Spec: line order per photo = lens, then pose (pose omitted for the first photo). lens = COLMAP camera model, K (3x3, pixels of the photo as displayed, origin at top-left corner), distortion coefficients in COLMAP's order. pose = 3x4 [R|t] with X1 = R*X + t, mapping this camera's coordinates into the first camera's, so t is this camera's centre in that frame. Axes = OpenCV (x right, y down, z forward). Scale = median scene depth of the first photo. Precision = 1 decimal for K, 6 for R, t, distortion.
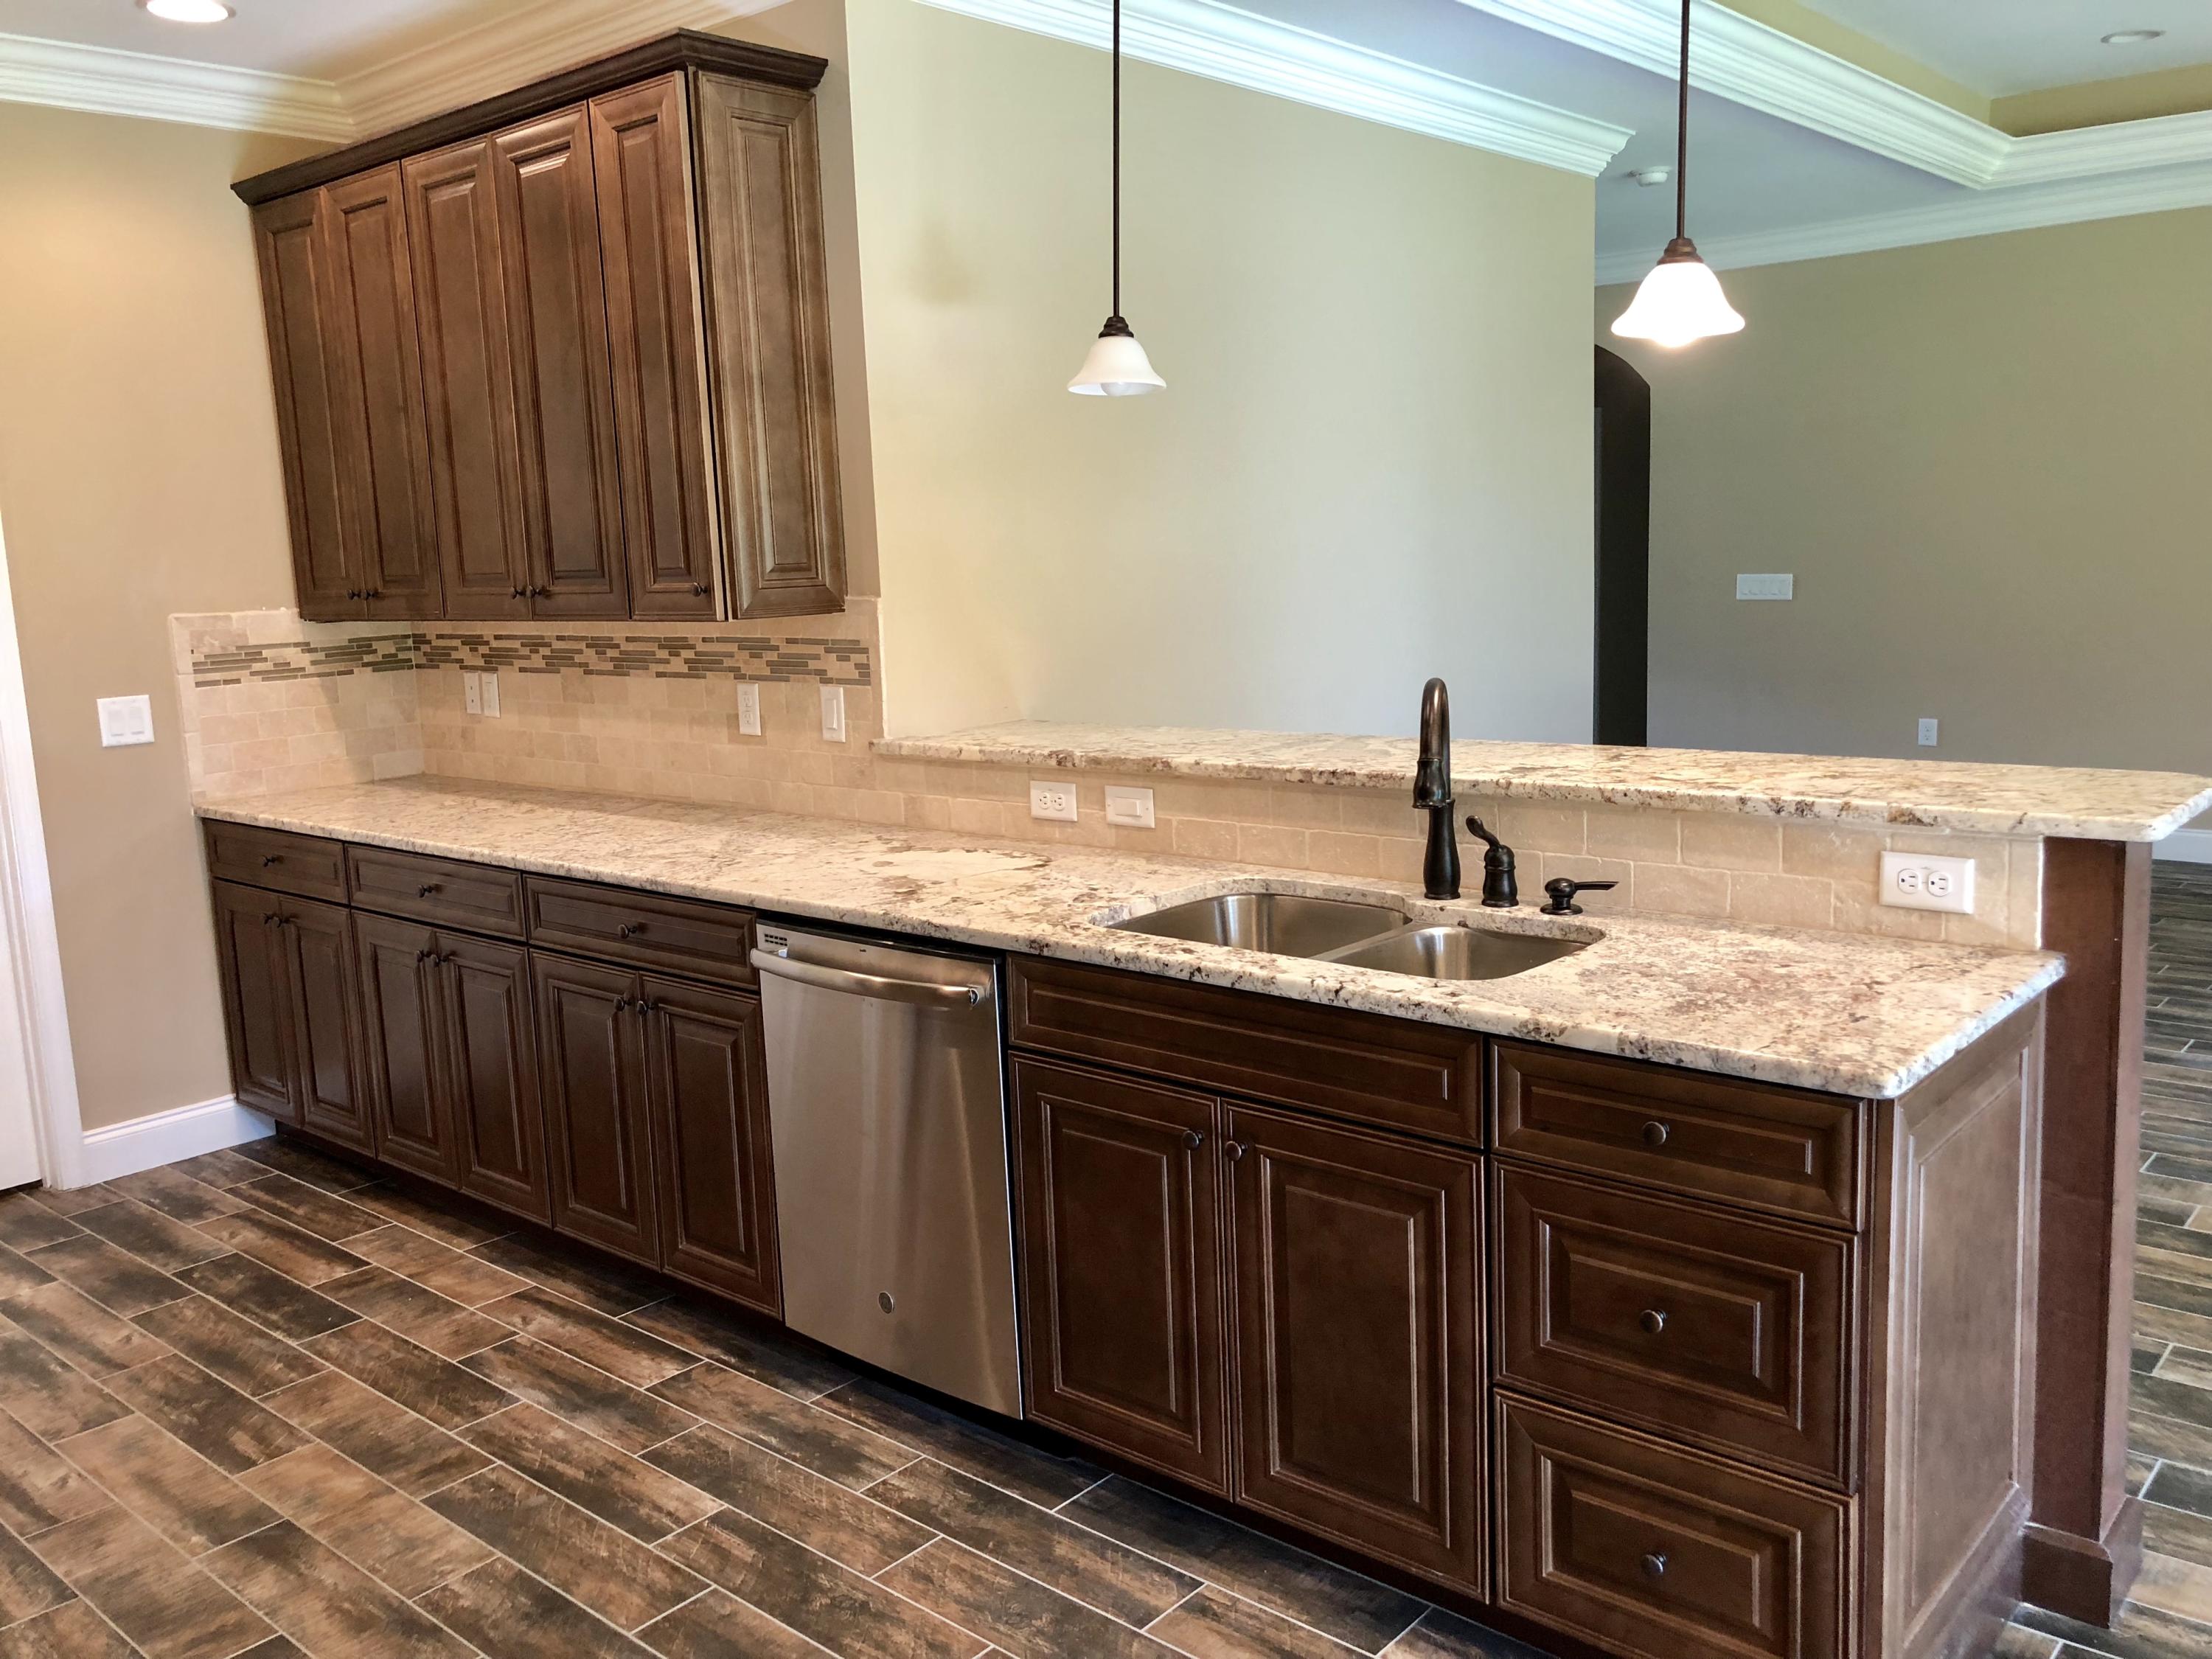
lens RADIAL K [[1792.9, 0, 1110.5], [0, 1792.9, 825.5], [0, 0, 1]] dist [0.036920, -0.028025]
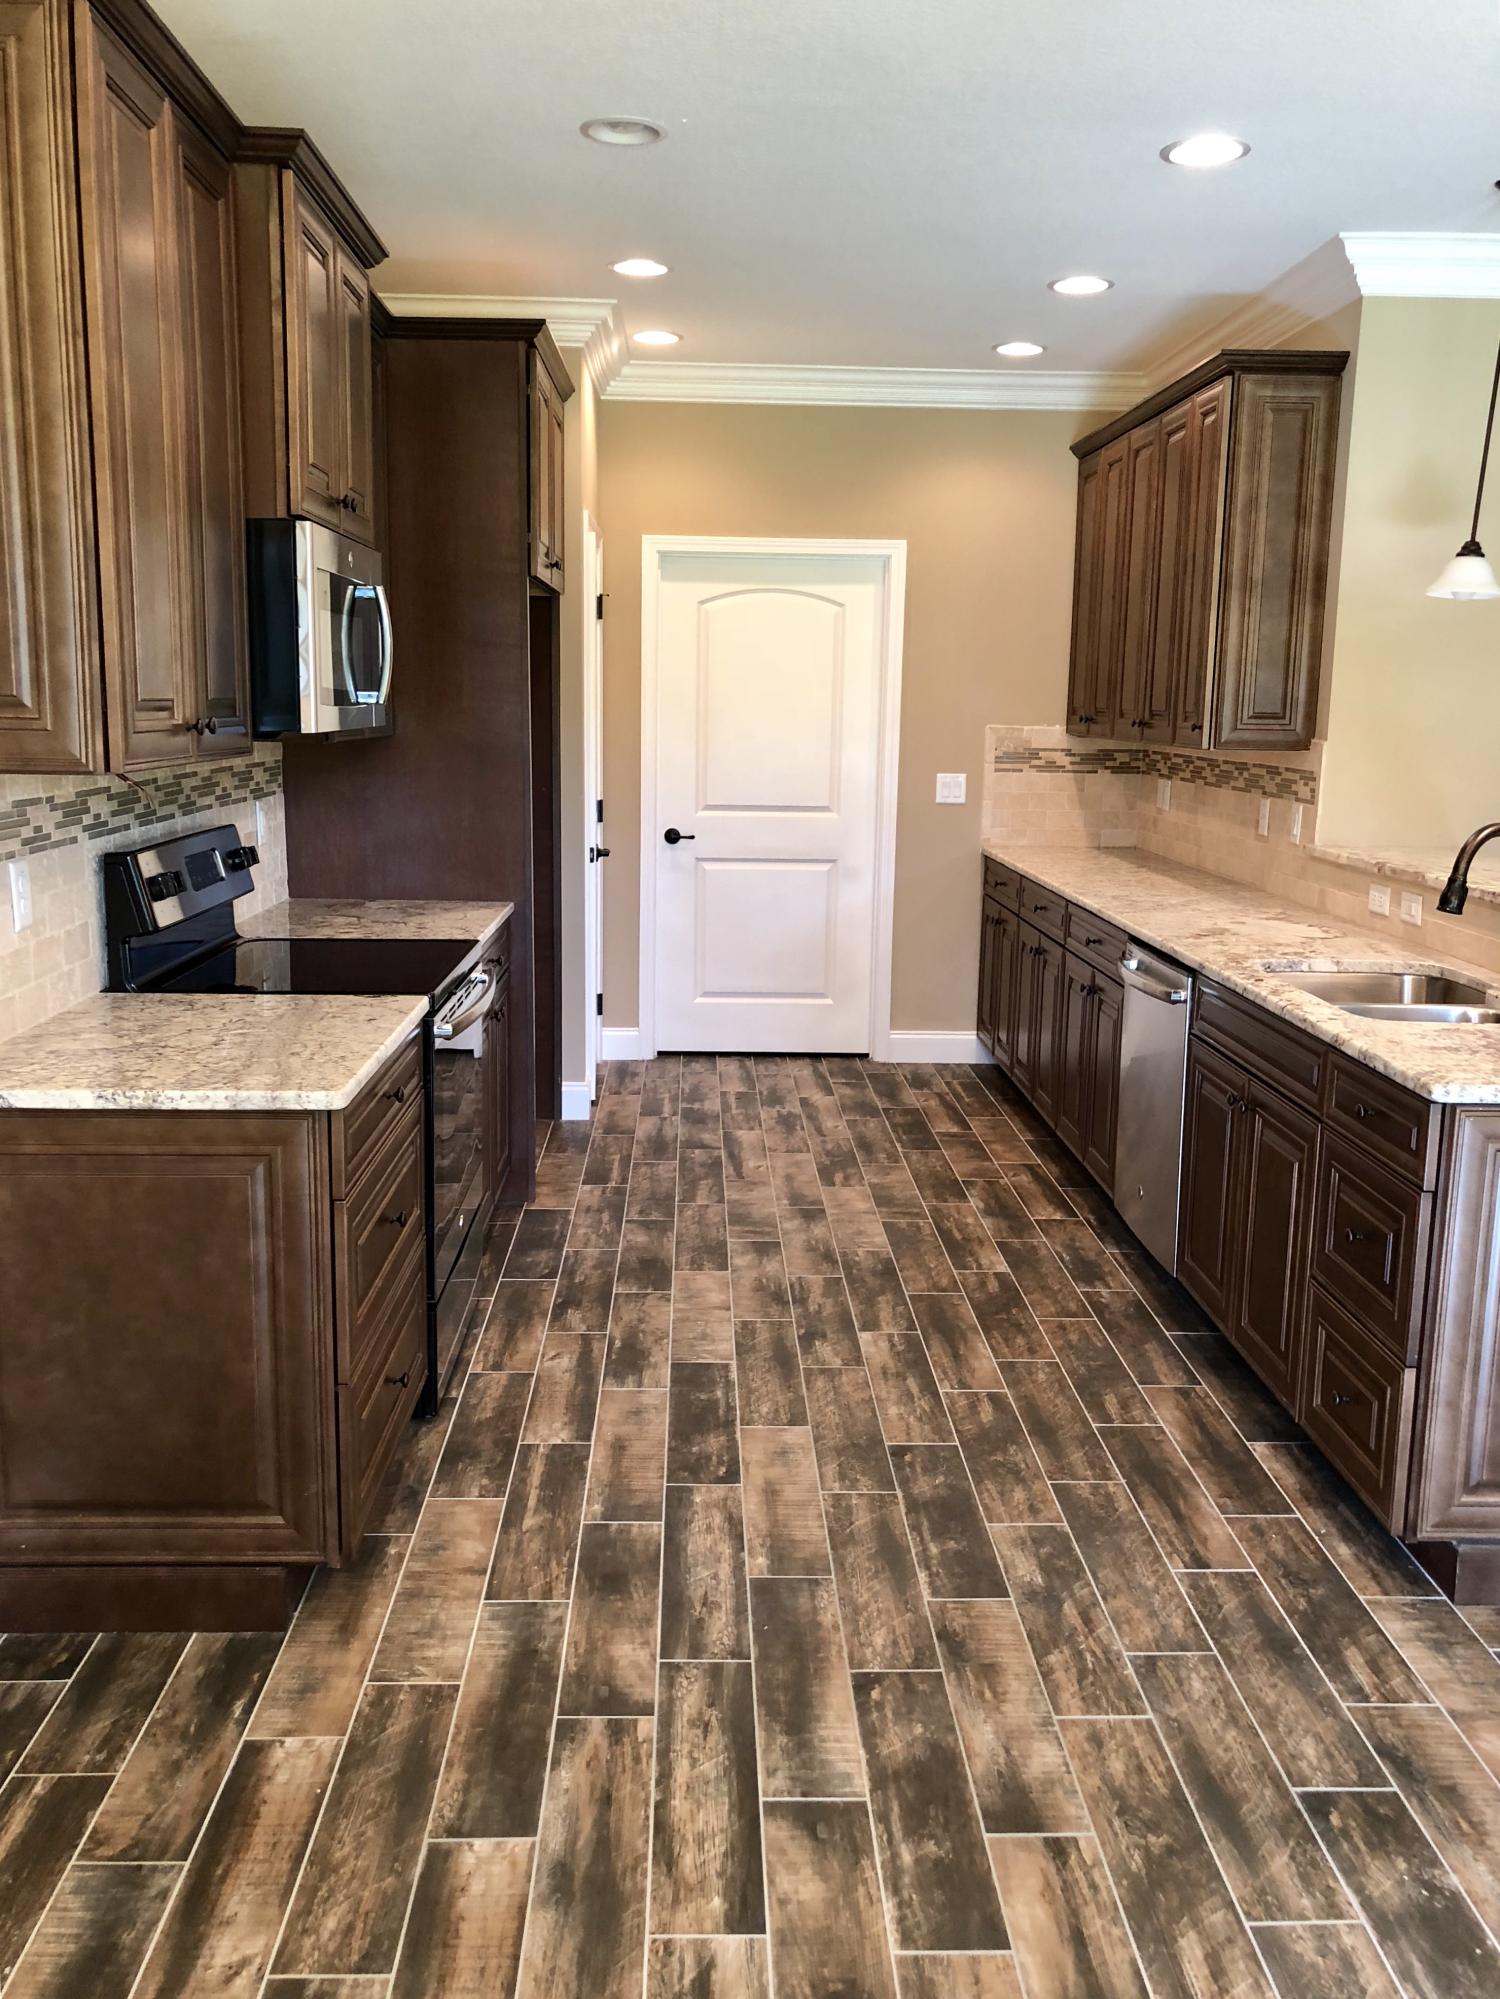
lens RADIAL K [[1620.3, 0, 746.8], [0, 1620.3, 1002.7], [0, 0, 1]] dist [0.036920, -0.028025]
pose [[0.687396, 0.186881, -0.701828, 0.493322], [-0.159543, 0.981579, 0.105110, 0.009520], [0.708543, 0.039720, 0.704549, -0.192848]]
